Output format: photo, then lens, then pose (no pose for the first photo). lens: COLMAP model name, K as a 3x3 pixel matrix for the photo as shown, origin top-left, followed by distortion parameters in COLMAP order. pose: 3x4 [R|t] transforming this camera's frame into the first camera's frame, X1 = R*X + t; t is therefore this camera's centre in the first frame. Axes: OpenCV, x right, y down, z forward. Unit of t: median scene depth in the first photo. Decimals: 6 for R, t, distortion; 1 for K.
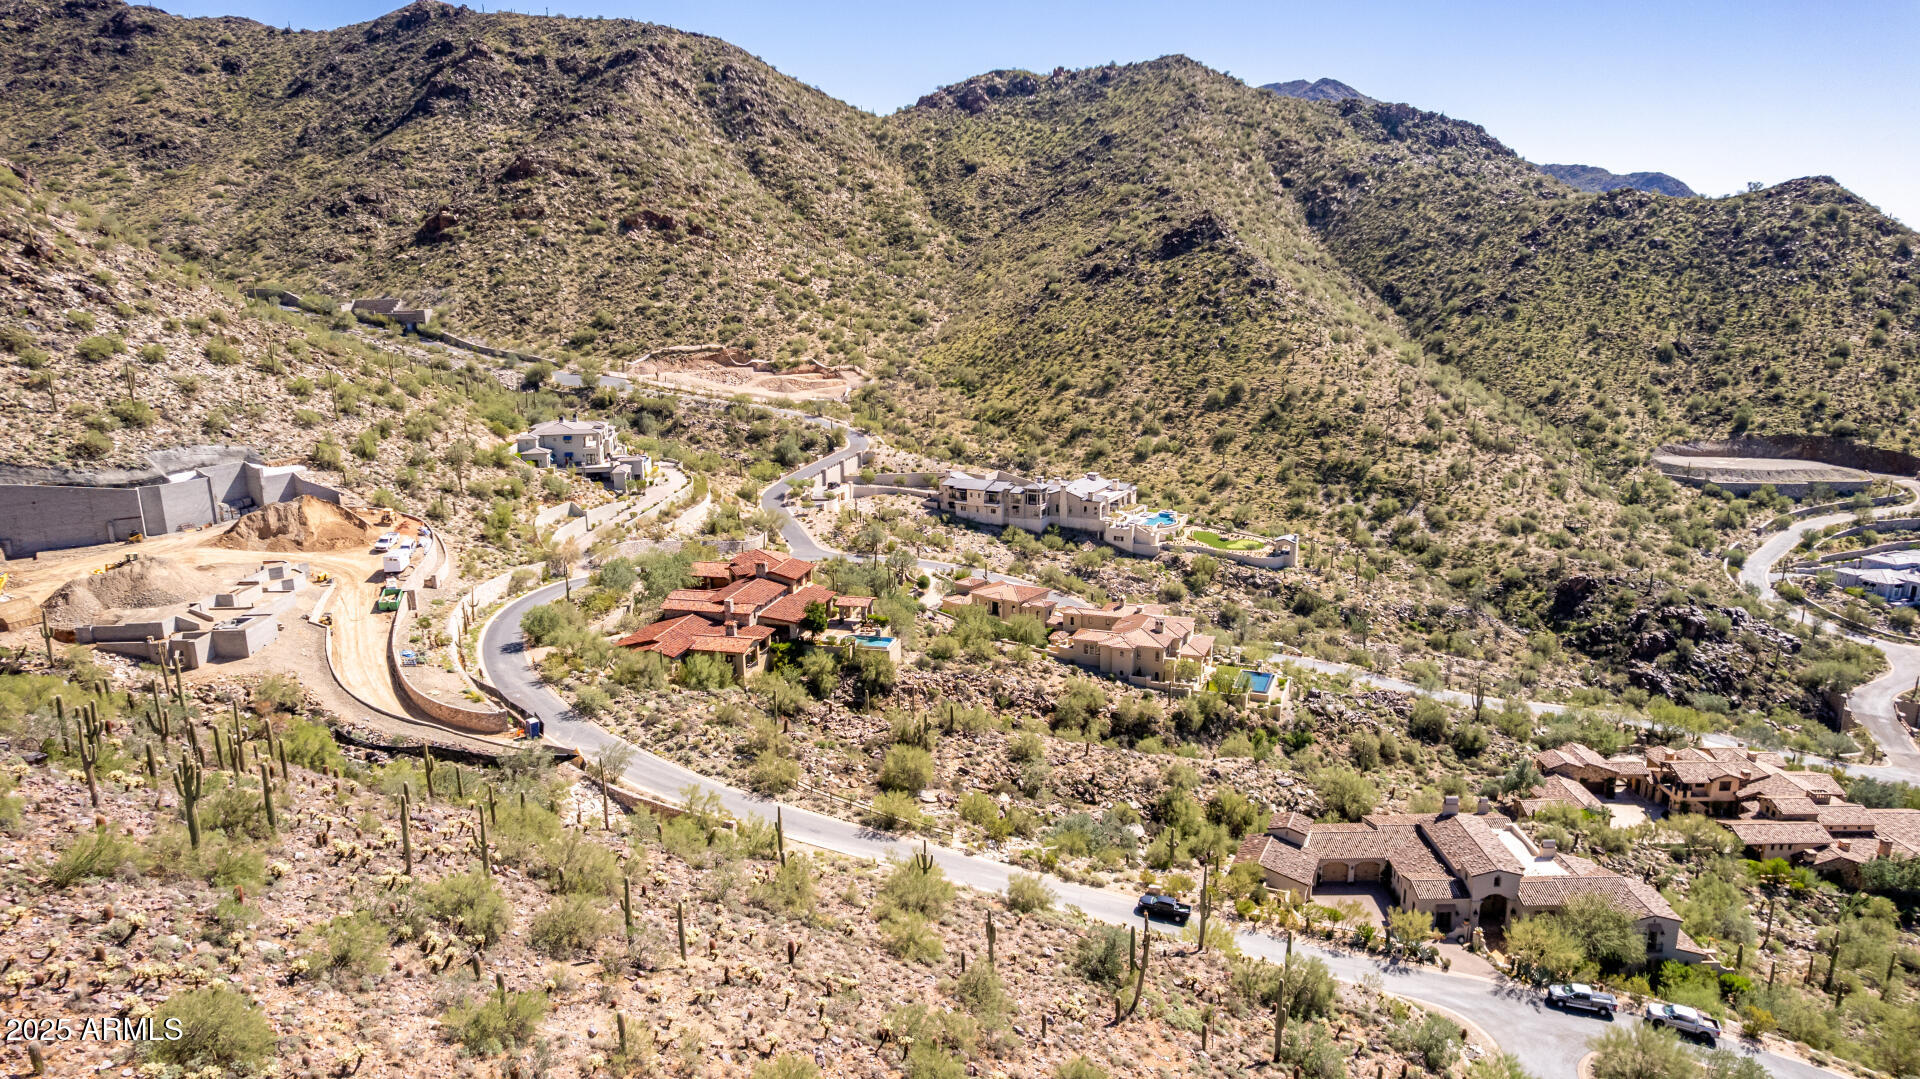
lens RADIAL K [[1230.3, 0, 964.2], [0, 1230.3, 544.6], [0, 0, 1]] dist [-0.079671, 0.074683]
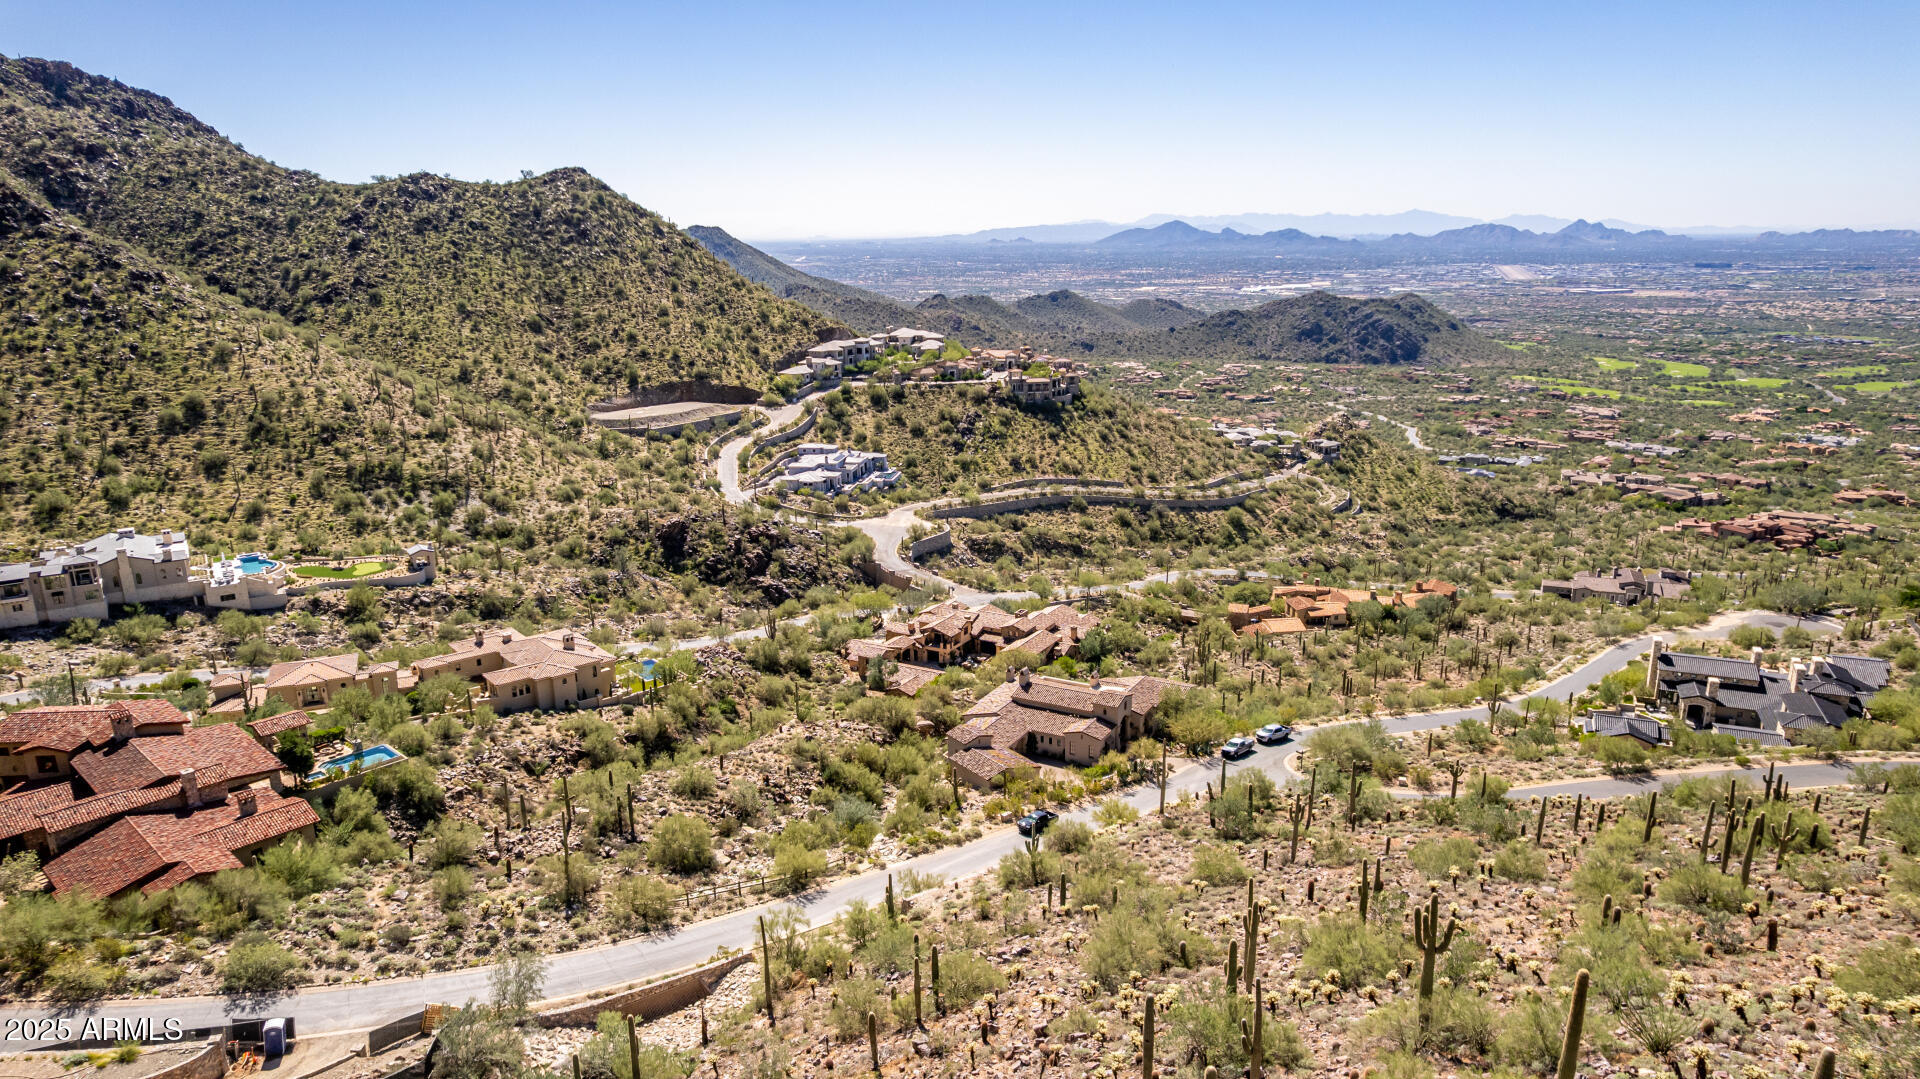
lens RADIAL K [[1230.3, 0, 964.2], [0, 1230.3, 544.6], [0, 0, 1]] dist [-0.079671, 0.074683]
pose [[0.488282, -0.217121, 0.845245, -0.225640], [0.209401, 0.969410, 0.128049, -0.029218], [-0.847190, 0.114471, 0.518811, 0.141164]]
